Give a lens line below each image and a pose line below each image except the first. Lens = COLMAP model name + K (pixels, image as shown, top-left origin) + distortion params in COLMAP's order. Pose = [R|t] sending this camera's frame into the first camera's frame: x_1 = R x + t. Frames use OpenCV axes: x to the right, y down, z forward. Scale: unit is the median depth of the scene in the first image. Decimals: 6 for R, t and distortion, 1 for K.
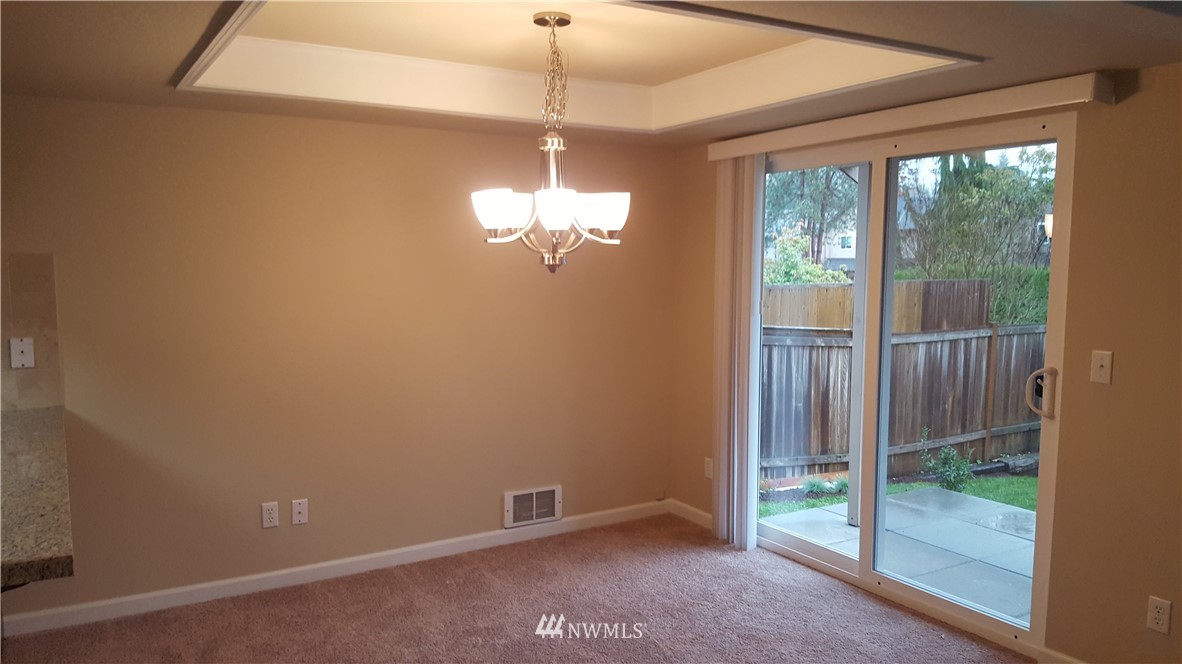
lens RADIAL K [[893.6, 0, 591.0], [0, 893.6, 332.0], [0, 0, 1]] dist [0.154474, -0.276508]
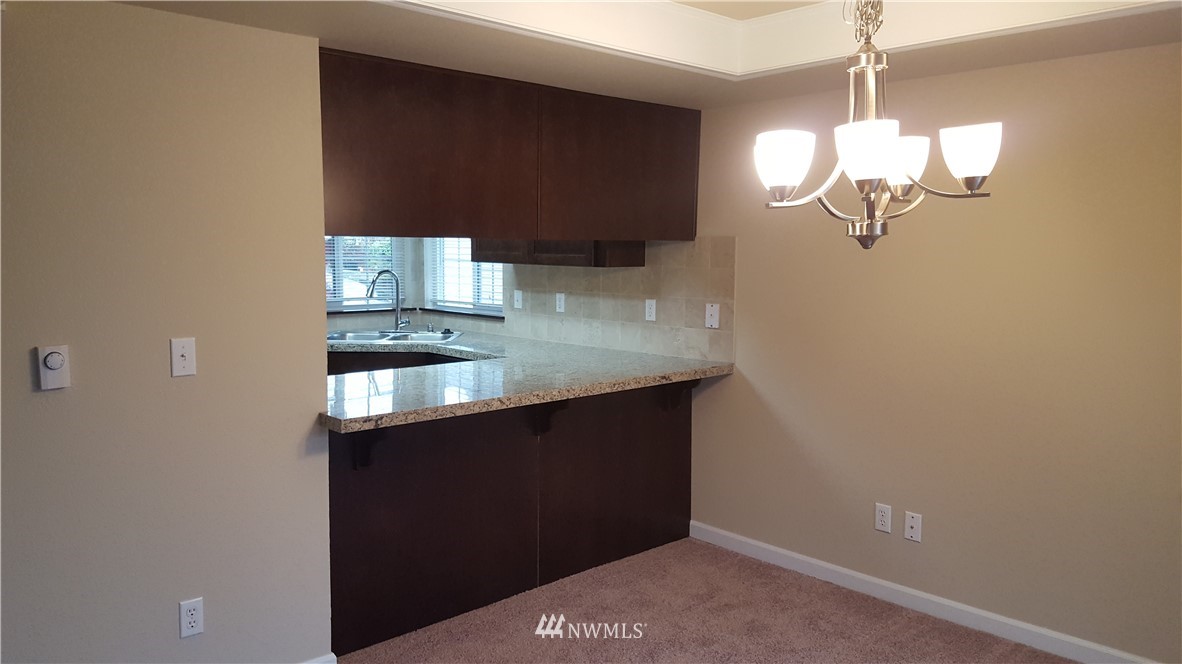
lens RADIAL K [[893.6, 0, 591.0], [0, 893.6, 332.0], [0, 0, 1]] dist [0.154474, -0.276508]
pose [[0.206330, 0.090825, -0.974258, 0.537418], [-0.092409, 0.993041, 0.073005, -0.029141], [0.974109, 0.074967, 0.213287, 0.581203]]
